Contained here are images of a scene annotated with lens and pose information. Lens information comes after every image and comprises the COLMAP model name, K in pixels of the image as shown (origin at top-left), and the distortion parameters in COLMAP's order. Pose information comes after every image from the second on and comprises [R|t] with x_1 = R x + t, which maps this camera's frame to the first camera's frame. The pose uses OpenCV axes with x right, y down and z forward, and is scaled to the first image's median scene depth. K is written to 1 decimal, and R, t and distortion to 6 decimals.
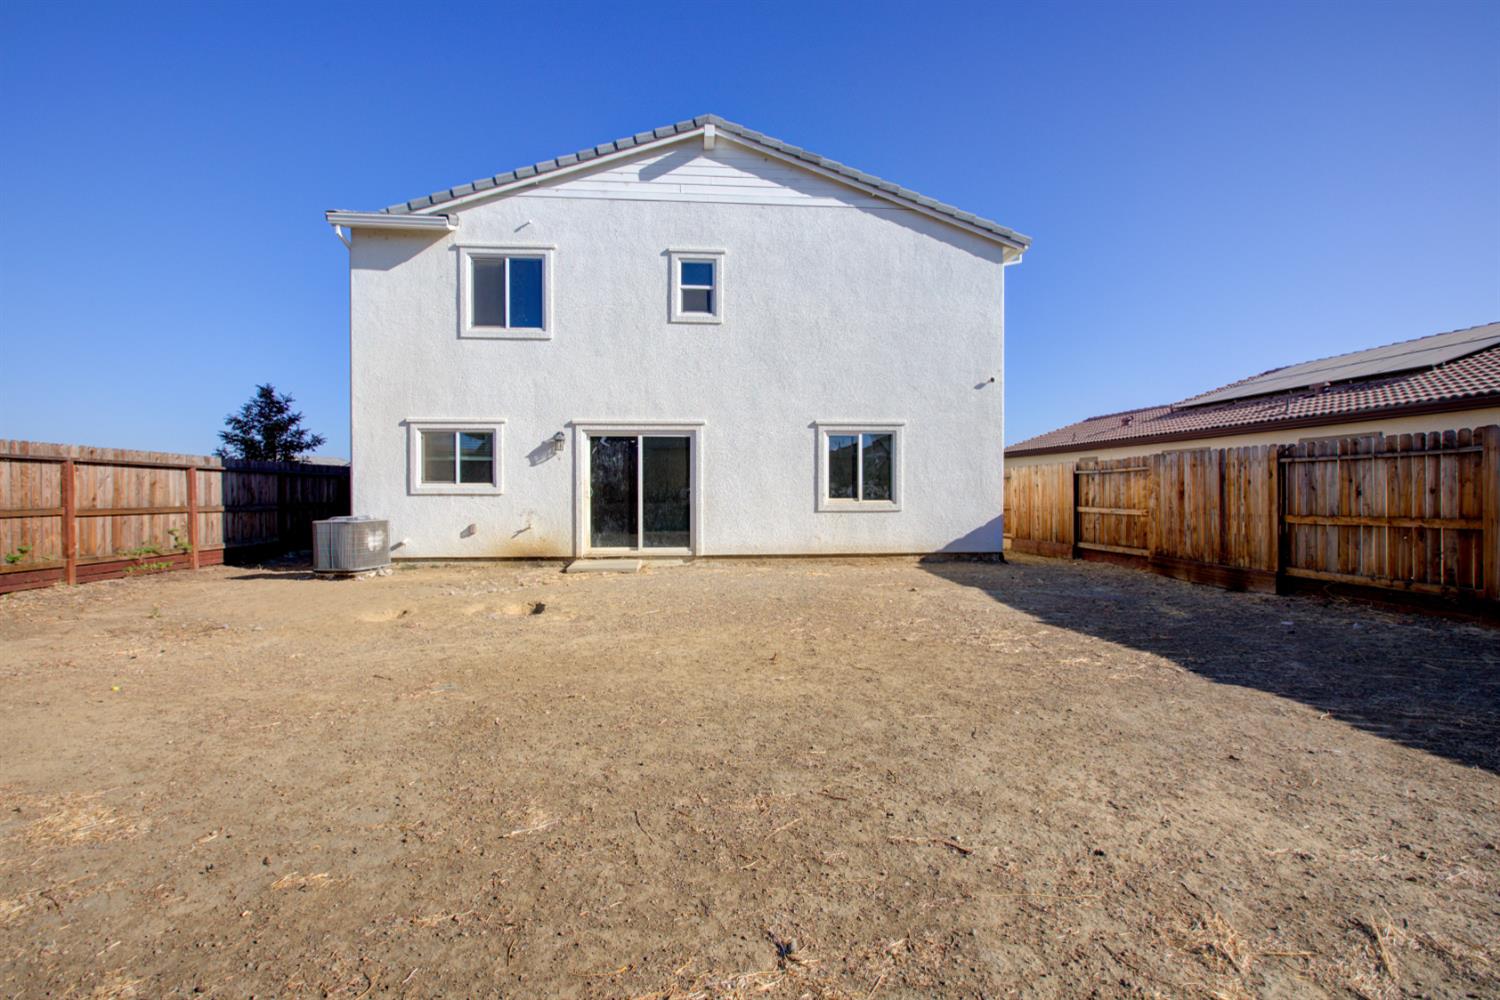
lens RADIAL K [[674.7, 0, 754.0], [0, 674.7, 496.0], [0, 0, 1]] dist [-0.002869, 0.000286]
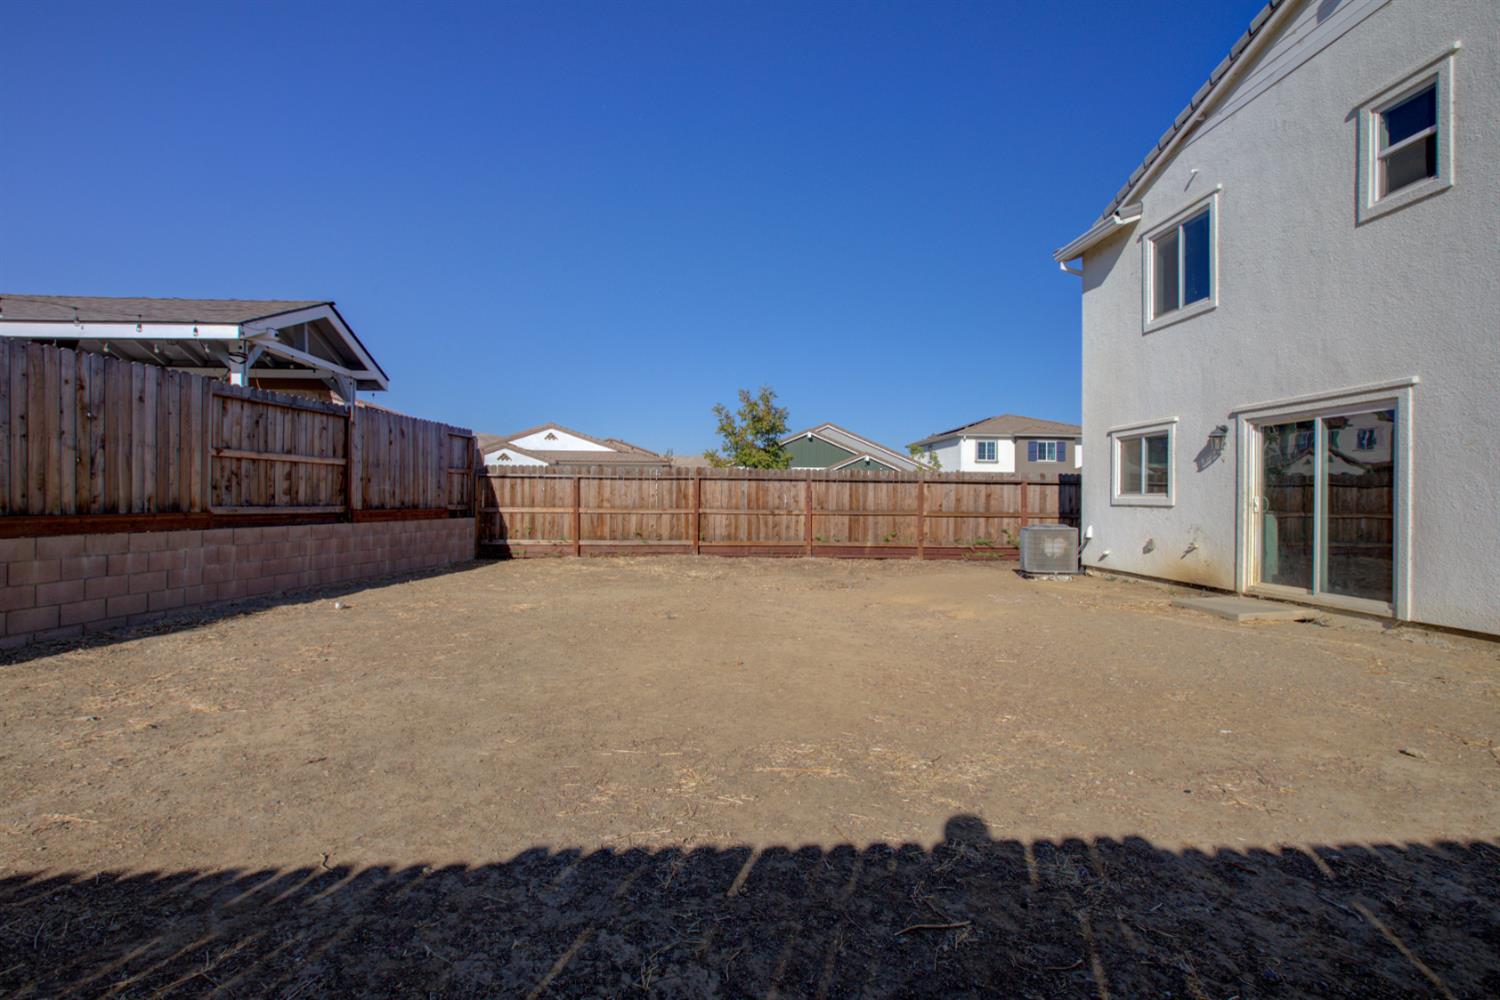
lens RADIAL K [[696.3, 0, 752.8], [0, 696.3, 501.8], [0, 0, 1]] dist [-0.002646, 0.000012]
pose [[0.009584, 0.005535, -0.999939, 0.499239], [-0.013606, 0.999893, 0.005404, -0.005597], [0.999861, 0.013554, 0.009659, 0.463207]]
